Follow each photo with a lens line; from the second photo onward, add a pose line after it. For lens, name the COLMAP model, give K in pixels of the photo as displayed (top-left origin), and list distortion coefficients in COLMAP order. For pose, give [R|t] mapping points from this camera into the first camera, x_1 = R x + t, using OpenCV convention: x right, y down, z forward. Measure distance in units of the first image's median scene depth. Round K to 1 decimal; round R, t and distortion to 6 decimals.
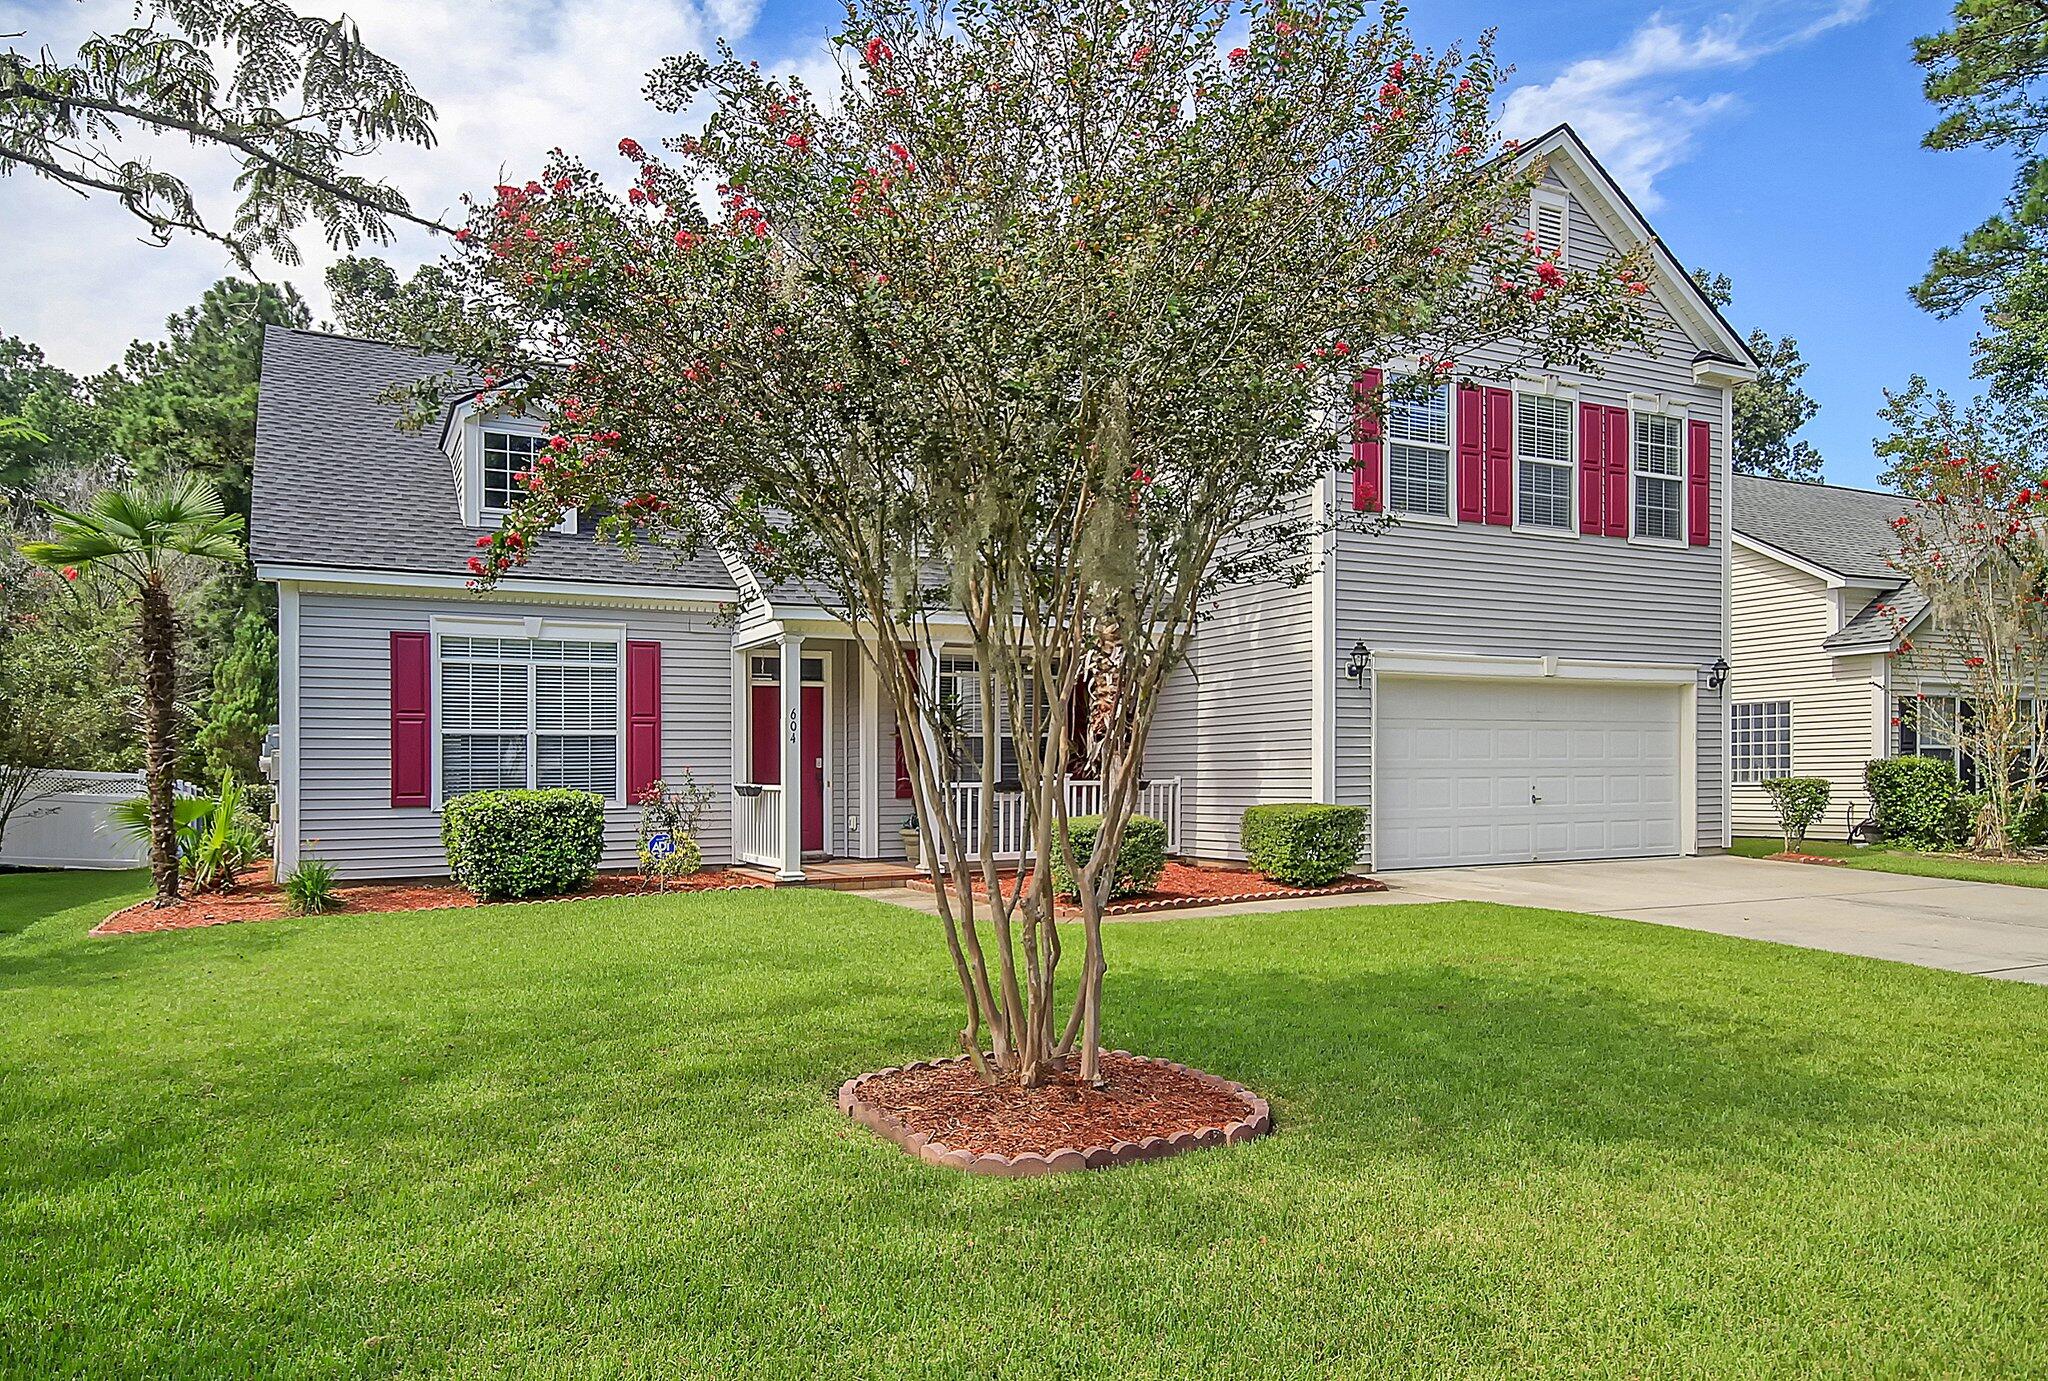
lens RADIAL K [[1265.9, 0, 1030.2], [0, 1265.9, 737.9], [0, 0, 1]] dist [0.020152, 0.000675]
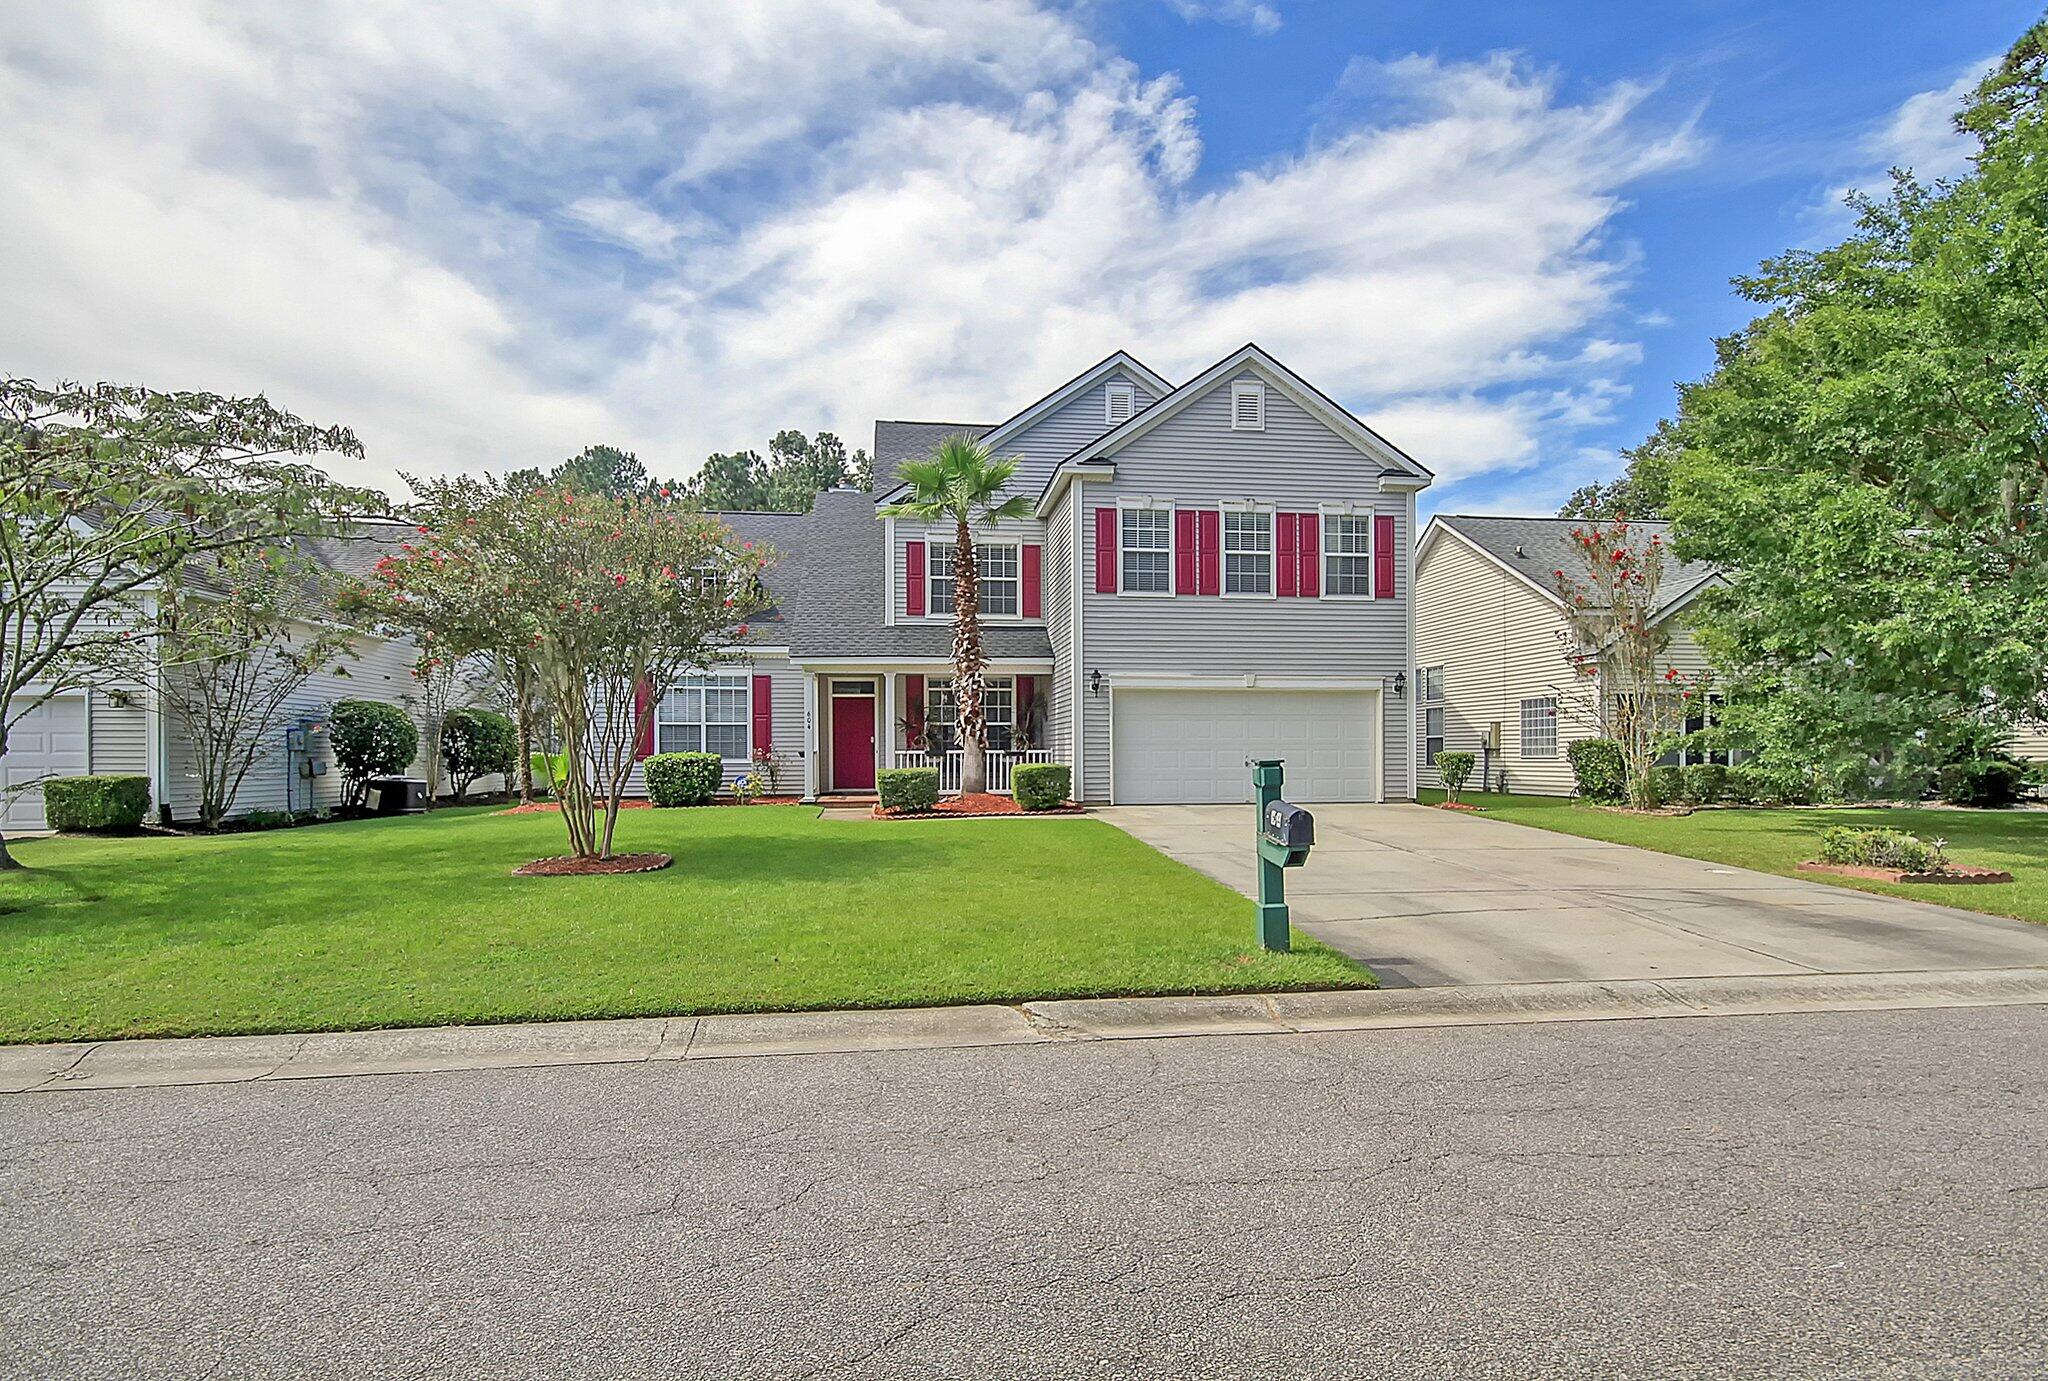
lens RADIAL K [[1066.5, 0, 1024.0], [0, 1066.5, 690.5], [0, 0, 1]] dist [0.000155, -0.000393]
pose [[0.954747, -0.008755, -0.297289, 0.540735], [0.001193, 0.999671, -0.025609, -0.010278], [0.297416, 0.024095, 0.954444, -0.362982]]
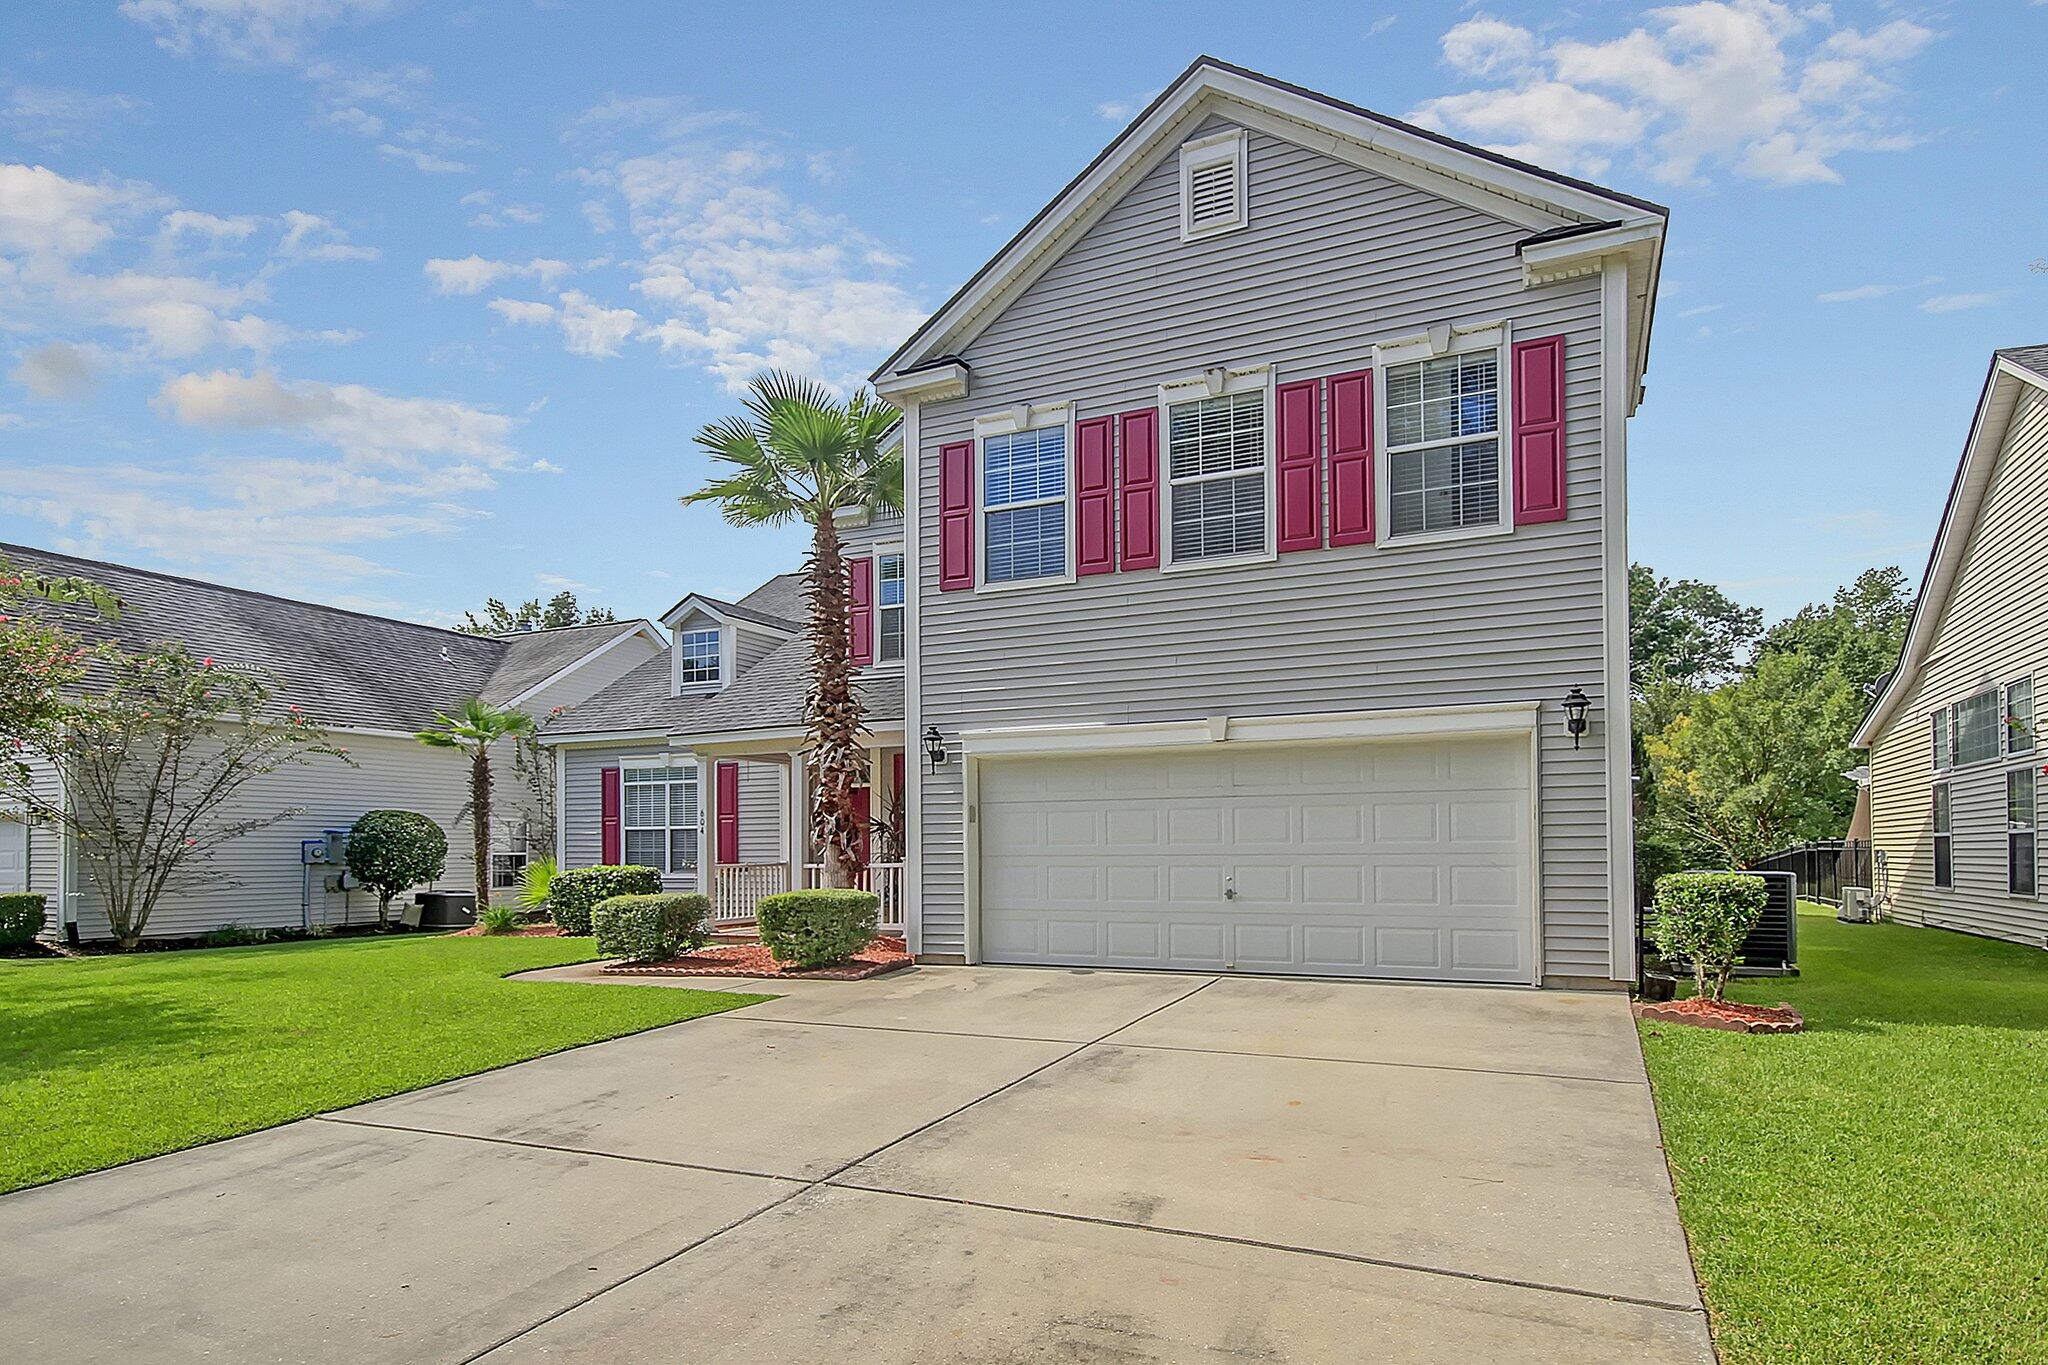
lens RADIAL K [[1116.2, 0, 1026.4], [0, 1116.2, 796.1], [0, 0, 1]] dist [0.024942, 0.001039]
pose [[0.646580, -0.032191, -0.762167, 0.876044], [0.023222, 0.999477, -0.022513, -0.000779], [0.762493, -0.003143, 0.646989, 0.451129]]
